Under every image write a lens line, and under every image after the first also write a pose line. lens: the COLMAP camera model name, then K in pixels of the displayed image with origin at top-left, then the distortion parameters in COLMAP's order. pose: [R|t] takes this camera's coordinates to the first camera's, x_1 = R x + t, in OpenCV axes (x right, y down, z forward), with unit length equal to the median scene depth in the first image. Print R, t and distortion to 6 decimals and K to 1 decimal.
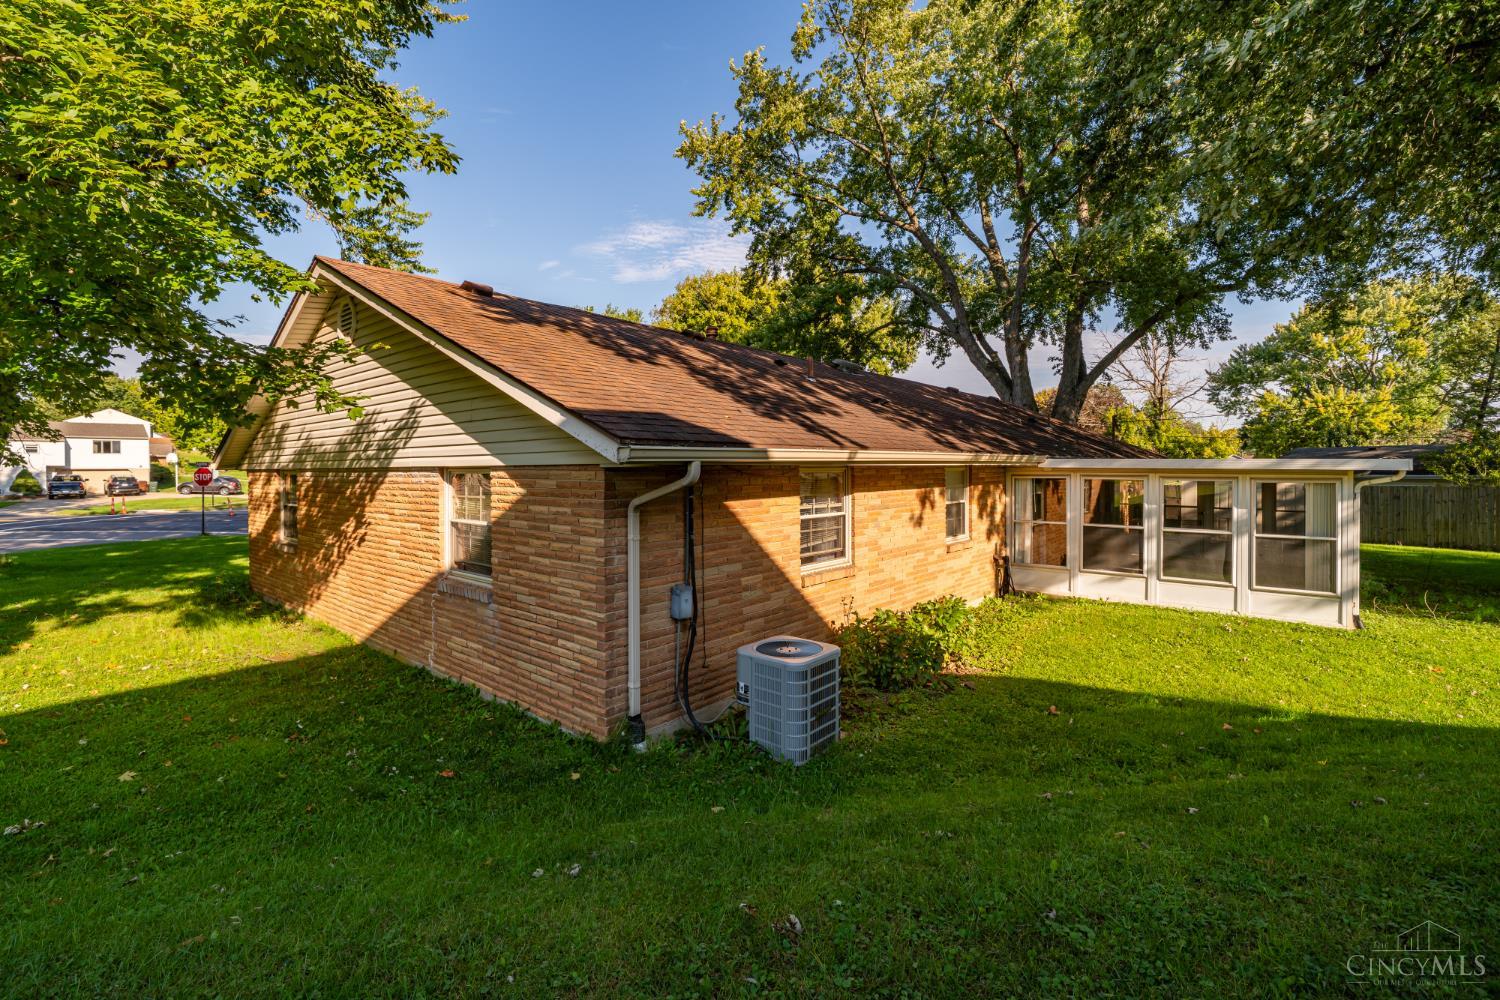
lens RADIAL K [[677.6, 0, 751.0], [0, 677.6, 499.5], [0, 0, 1]] dist [0.001278, 0.002008]
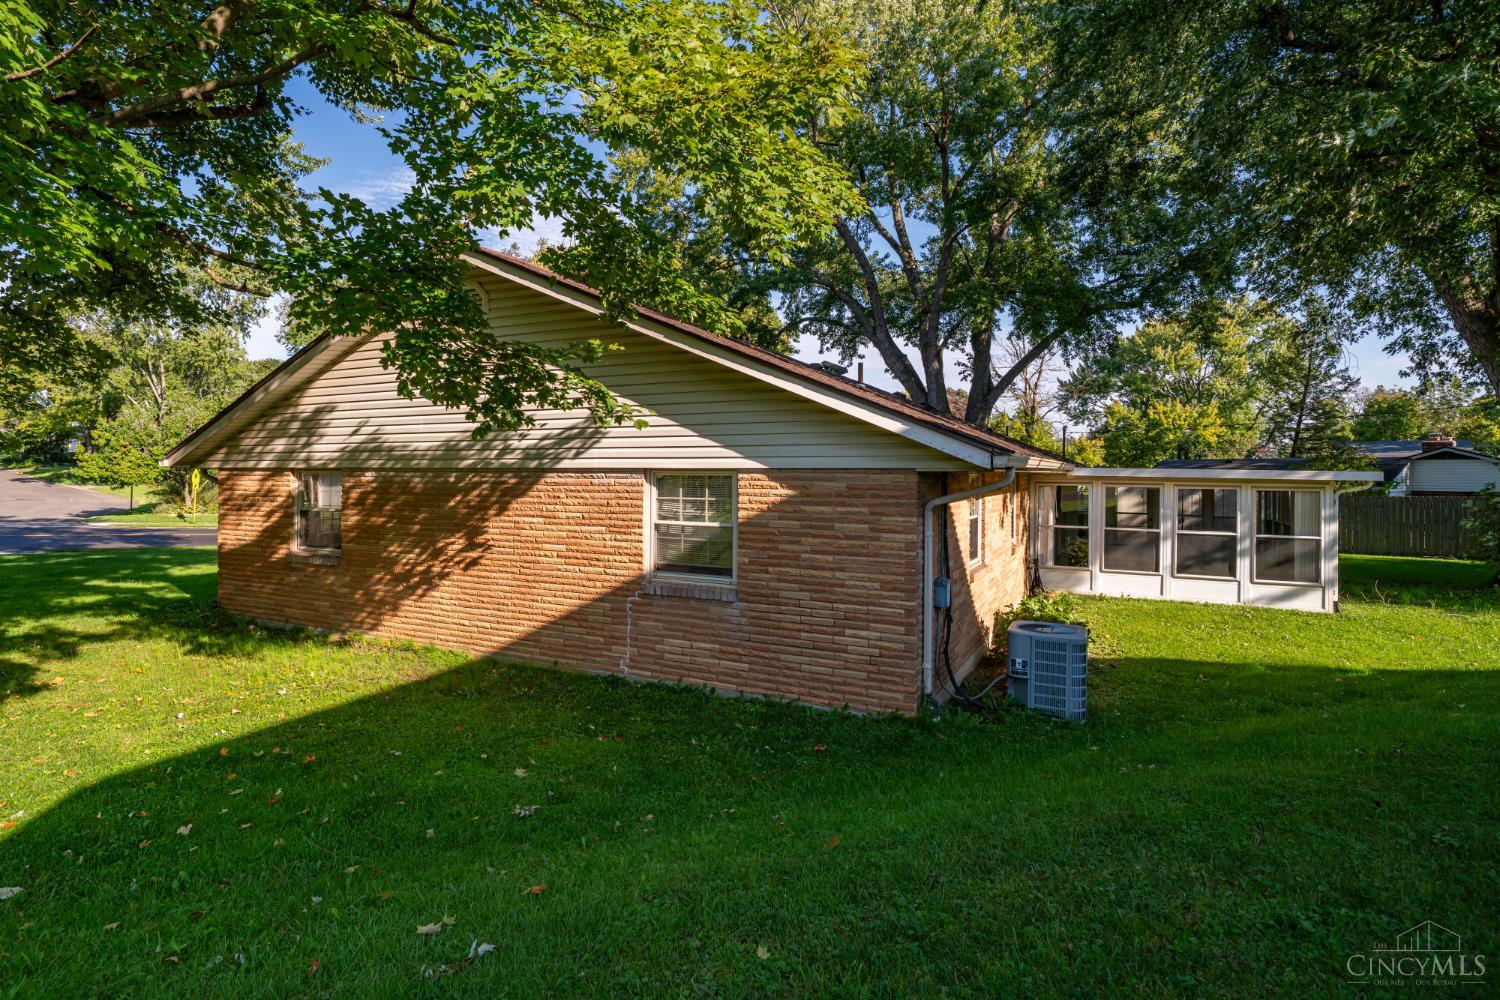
lens RADIAL K [[784.5, 0, 750.7], [0, 784.5, 490.8], [0, 0, 1]] dist [0.007422, 0.000160]
pose [[0.972060, 0.005918, 0.234659, -0.377933], [-0.000389, 0.999721, -0.023599, 0.007482], [-0.234734, 0.022848, 0.971791, -0.097633]]
